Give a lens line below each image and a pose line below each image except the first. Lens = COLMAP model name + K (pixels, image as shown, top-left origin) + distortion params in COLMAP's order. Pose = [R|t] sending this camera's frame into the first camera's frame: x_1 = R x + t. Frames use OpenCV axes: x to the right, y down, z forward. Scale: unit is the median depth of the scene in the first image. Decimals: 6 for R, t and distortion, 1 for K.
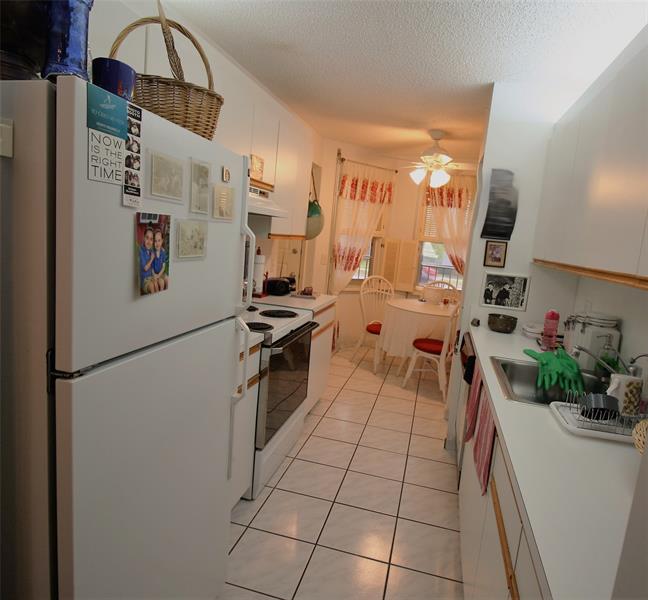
lens RADIAL K [[511.6, 0, 324.0], [0, 511.6, 300.0], [0, 0, 1]] dist [0.000860, -0.004637]
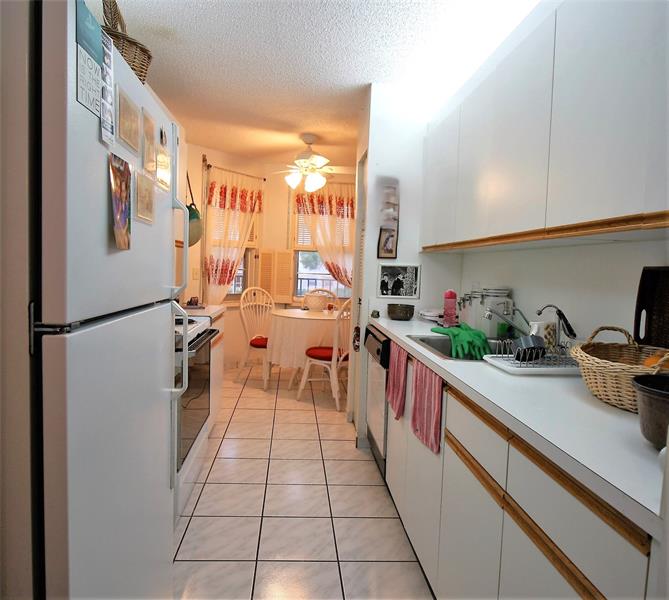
lens RADIAL K [[551.9, 0, 334.5], [0, 551.9, 300.0], [0, 0, 1]] dist [-0.005308, -0.002229]
pose [[0.940578, -0.074796, 0.331239, -0.115137], [0.100741, 0.992989, -0.061836, 0.062331], [-0.324292, 0.091531, 0.941518, -0.001488]]
